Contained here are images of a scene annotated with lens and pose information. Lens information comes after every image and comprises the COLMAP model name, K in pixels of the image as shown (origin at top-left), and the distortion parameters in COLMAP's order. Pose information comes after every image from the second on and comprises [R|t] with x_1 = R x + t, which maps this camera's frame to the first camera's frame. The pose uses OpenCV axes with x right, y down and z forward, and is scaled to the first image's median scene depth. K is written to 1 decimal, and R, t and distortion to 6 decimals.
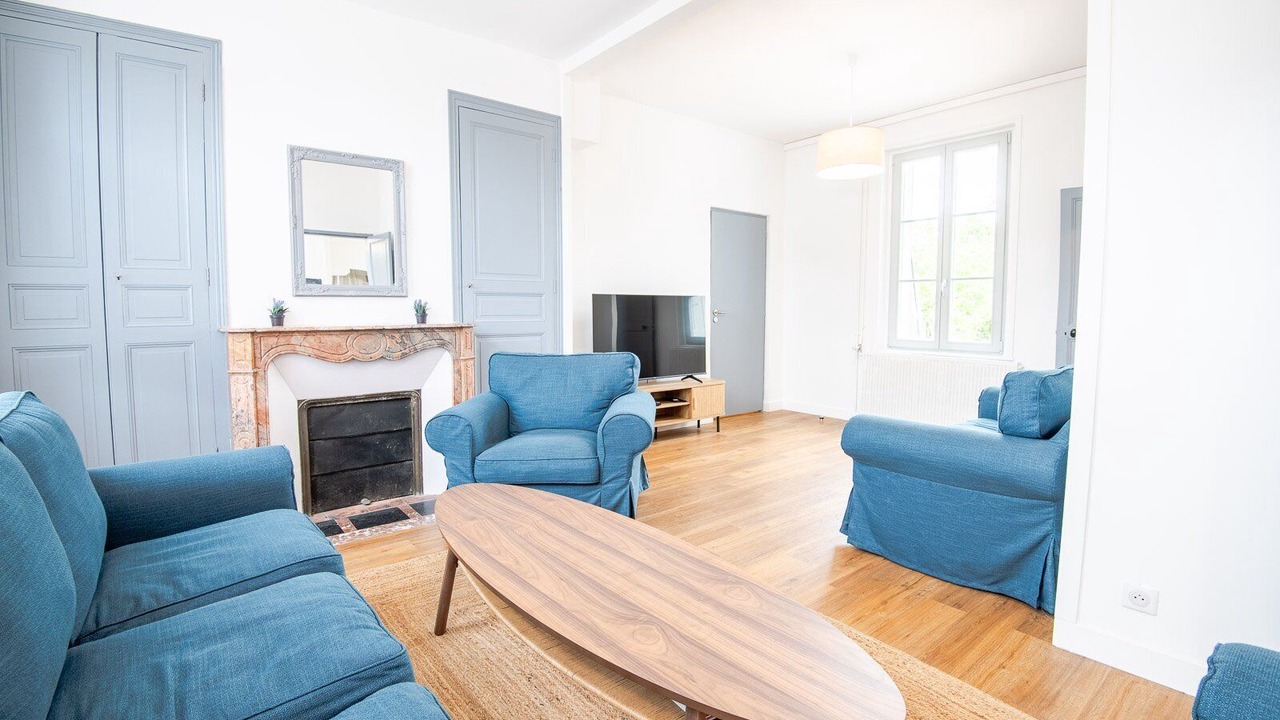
lens RADIAL K [[598.4, 0, 623.5], [0, 598.4, 350.9], [0, 0, 1]] dist [-0.000141, -0.035247]
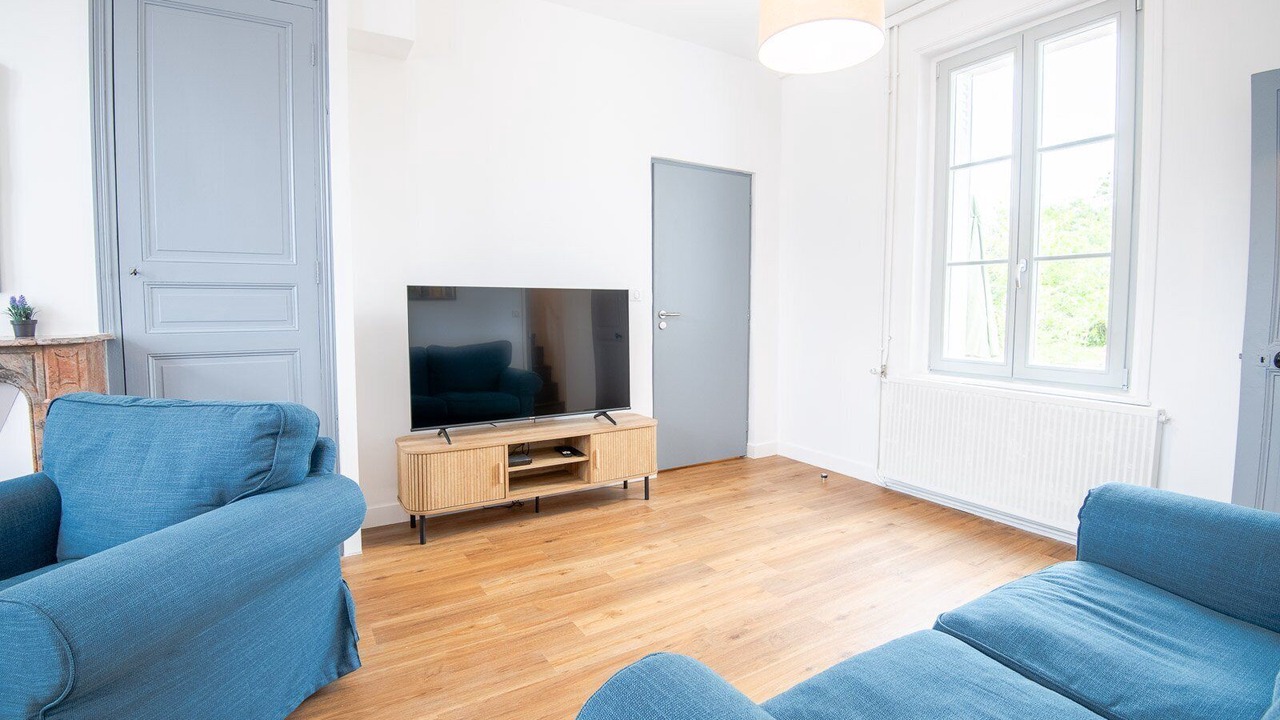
lens RADIAL K [[598.4, 0, 623.5], [0, 598.4, 350.9], [0, 0, 1]] dist [-0.000141, -0.035247]
pose [[0.991932, 0.007929, -0.126520, 0.219991], [-0.007911, 0.999969, 0.000642, -0.026545], [0.126521, 0.000364, 0.991964, 0.365446]]
